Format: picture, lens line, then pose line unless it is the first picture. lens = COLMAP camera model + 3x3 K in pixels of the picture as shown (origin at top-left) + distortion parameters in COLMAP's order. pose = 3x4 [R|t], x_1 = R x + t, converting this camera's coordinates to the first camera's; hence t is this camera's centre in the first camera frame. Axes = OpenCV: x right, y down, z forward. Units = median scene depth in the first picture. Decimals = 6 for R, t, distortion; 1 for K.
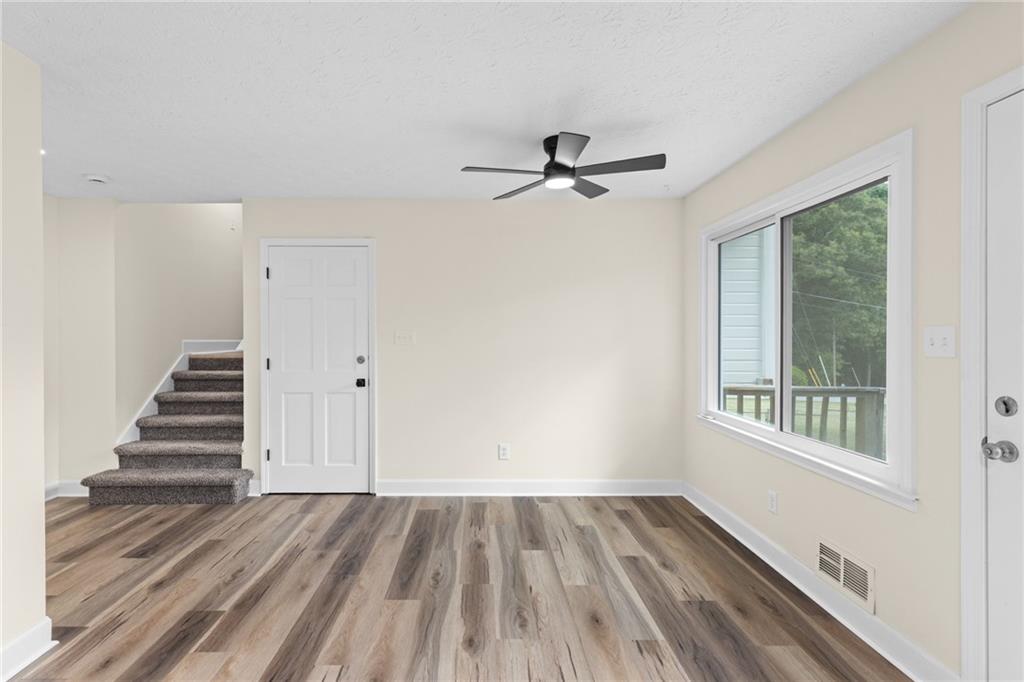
lens RADIAL K [[463.8, 0, 500.7], [0, 463.8, 321.5], [0, 0, 1]] dist [0.006186, -0.000381]
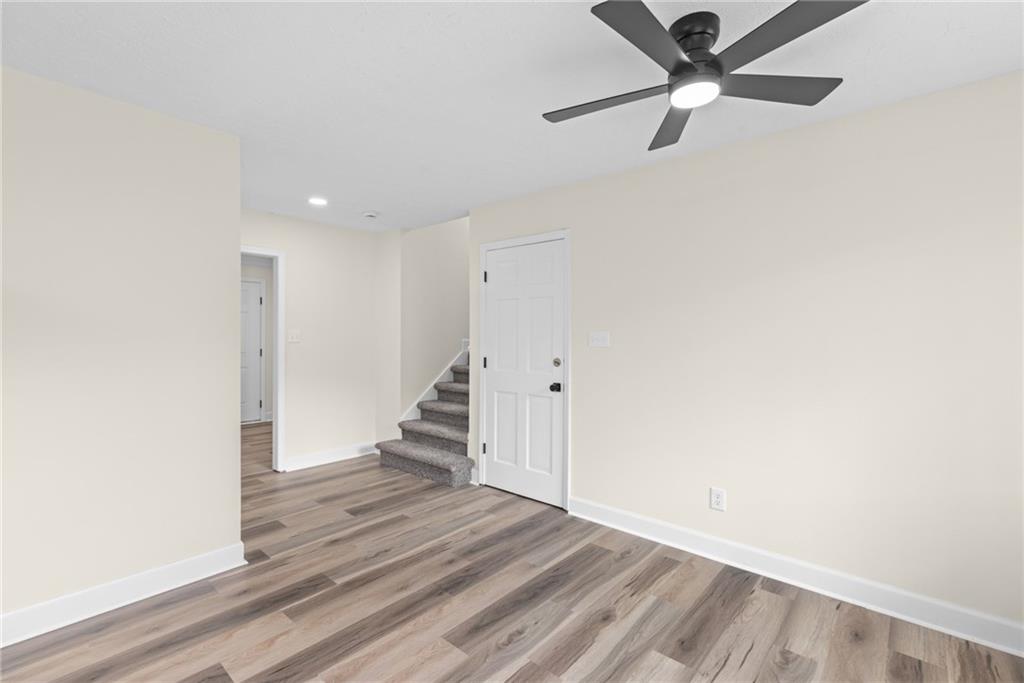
lens RADIAL K [[463.8, 0, 527.4], [0, 463.8, 325.7], [0, 0, 1]] dist [0.006186, -0.000381]
pose [[0.743086, -0.010462, -0.669114, 0.314411], [0.015425, 0.999880, 0.001497, 0.008118], [0.669018, -0.011434, 0.743158, 0.313060]]
